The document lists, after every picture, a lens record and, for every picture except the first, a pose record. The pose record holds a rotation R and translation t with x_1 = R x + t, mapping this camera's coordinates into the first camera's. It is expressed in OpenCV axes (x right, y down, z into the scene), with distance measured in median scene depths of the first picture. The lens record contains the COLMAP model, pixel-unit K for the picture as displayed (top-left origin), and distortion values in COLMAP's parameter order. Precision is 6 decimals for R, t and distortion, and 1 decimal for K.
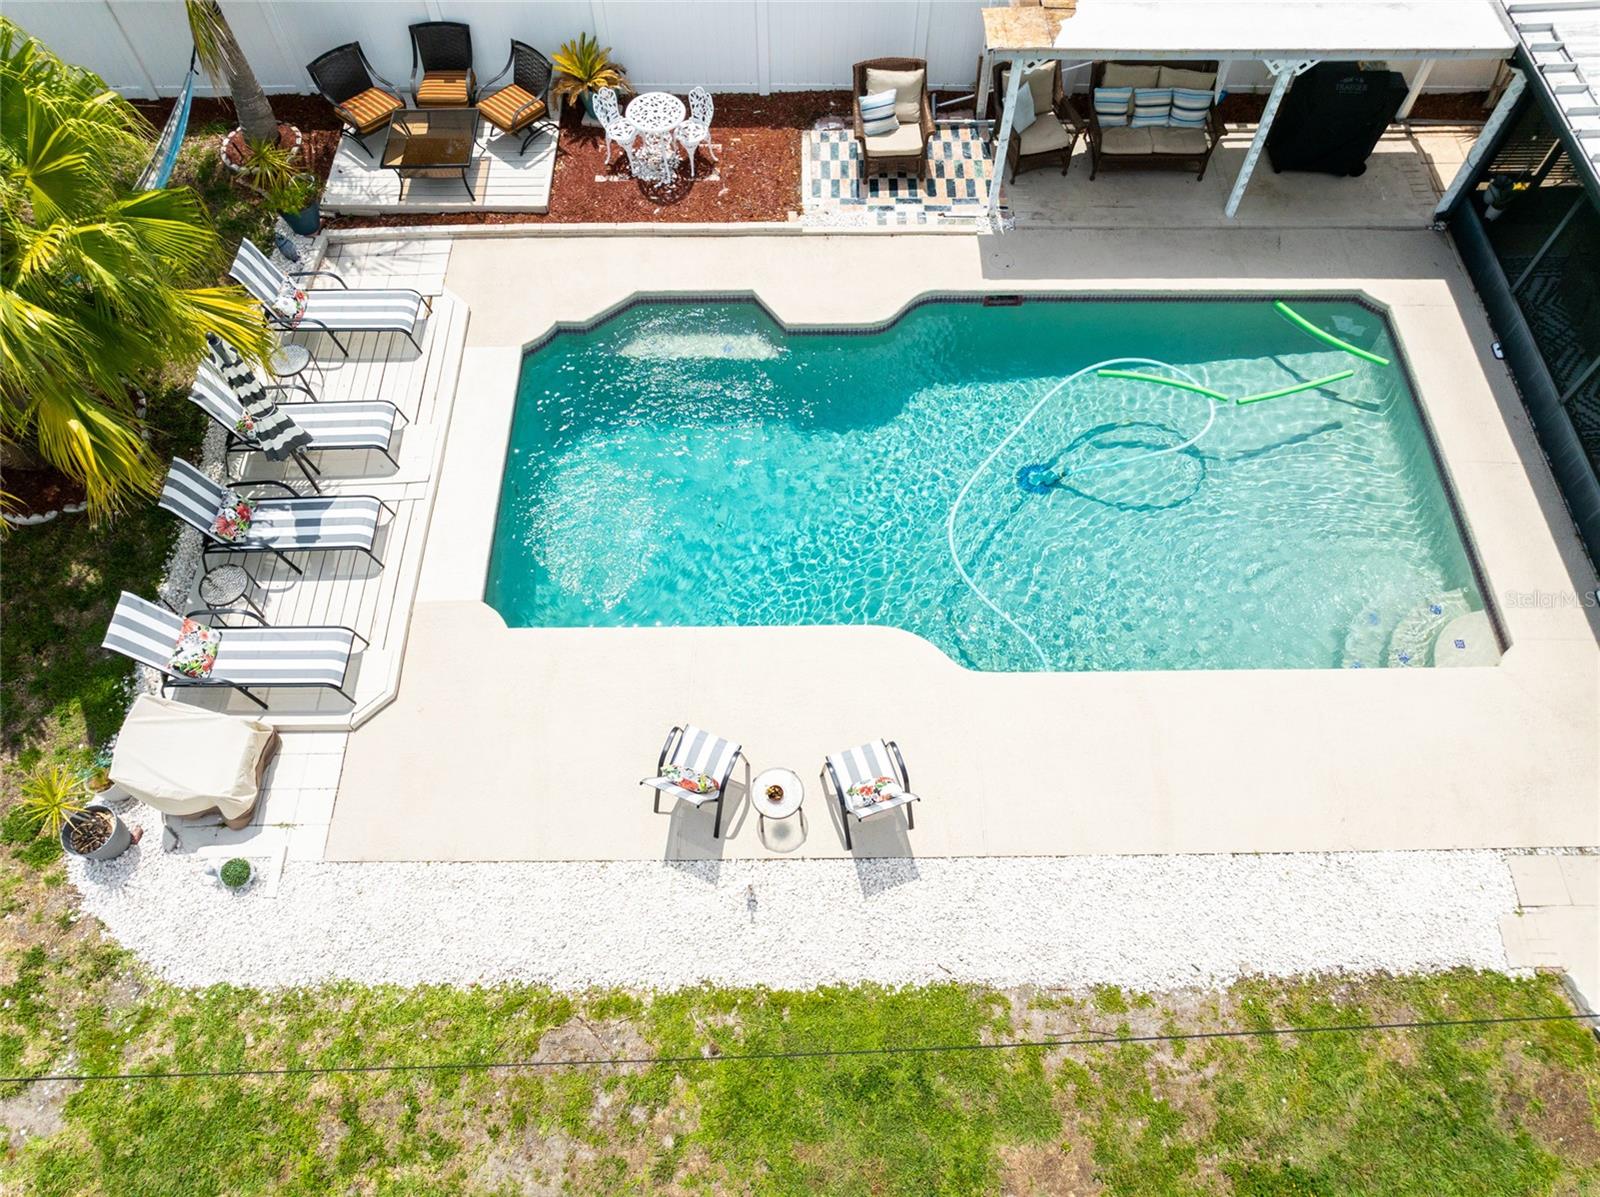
lens RADIAL K [[1124.9, 0, 809.6], [0, 1124.9, 596.5], [0, 0, 1]] dist [-0.030555, 0.013010]
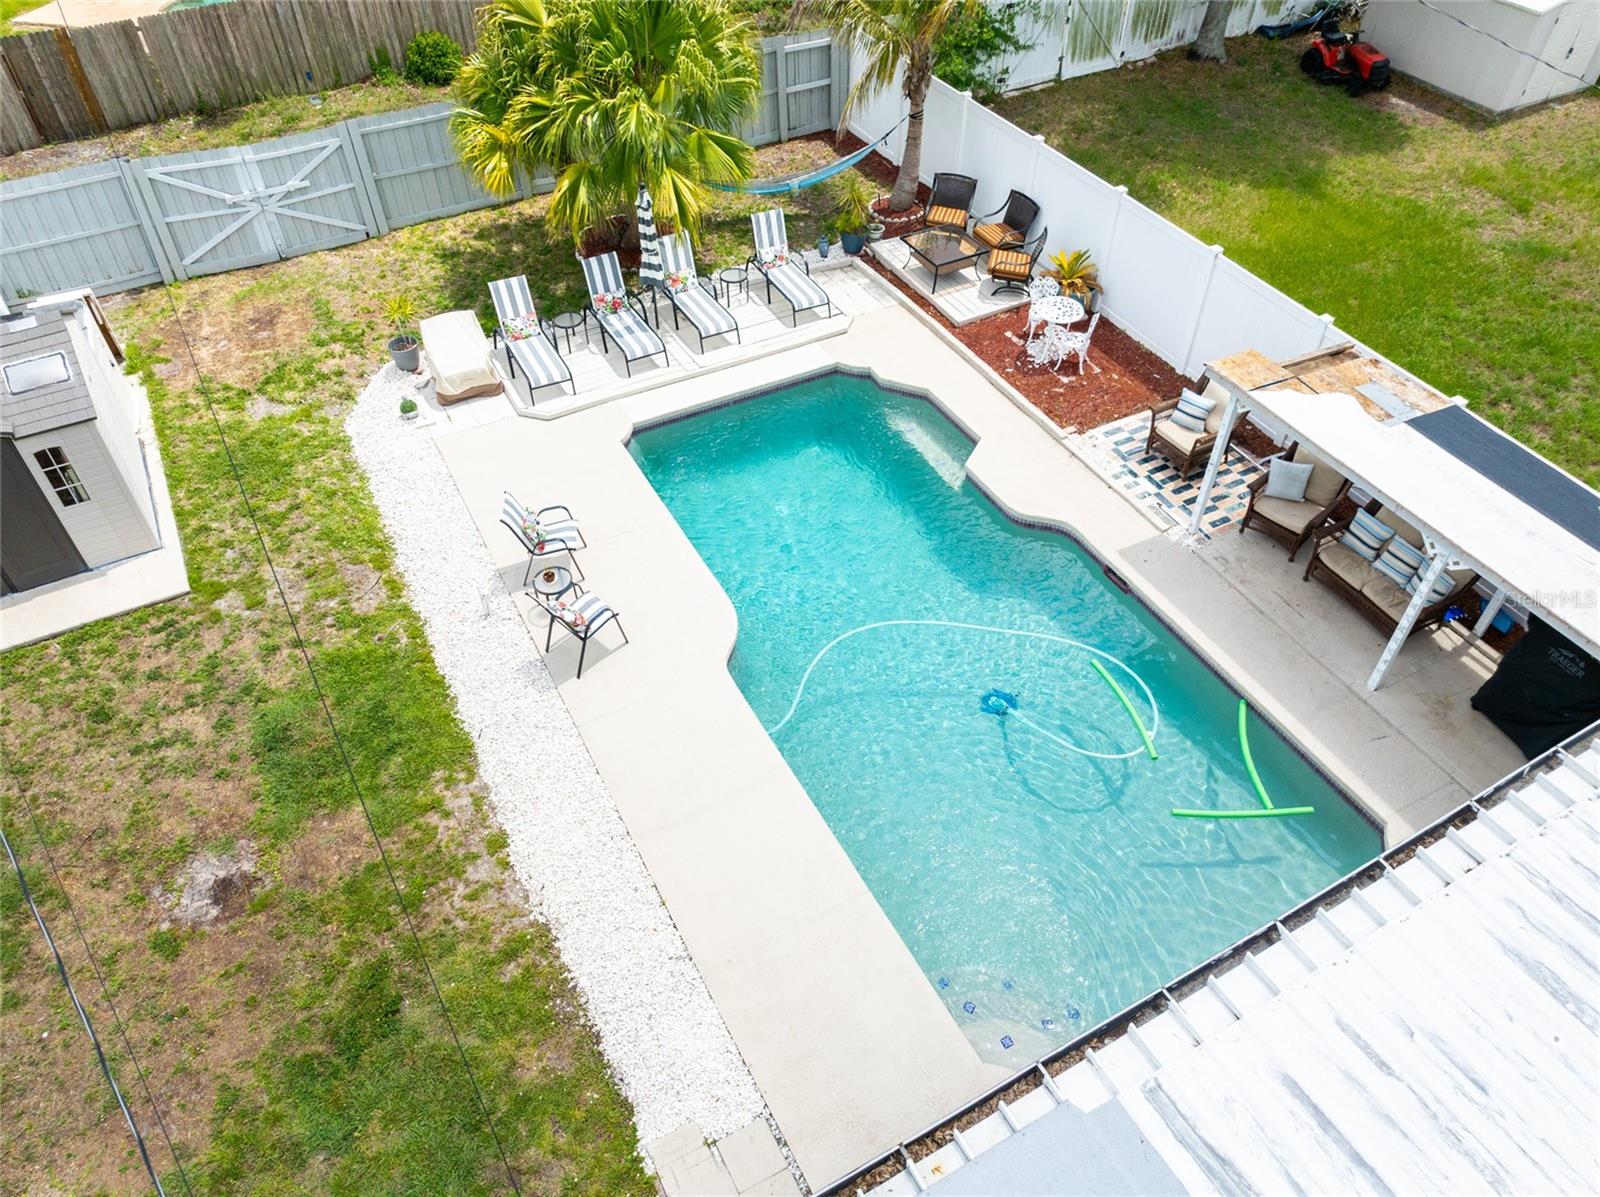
lens RADIAL K [[1124.9, 0, 809.6], [0, 1124.9, 596.5], [0, 0, 1]] dist [-0.030555, 0.013010]
pose [[0.465452, 0.623704, -0.627971, 0.982608], [-0.768042, 0.637230, 0.063627, -0.138212], [0.439847, 0.452693, 0.775631, 0.091489]]
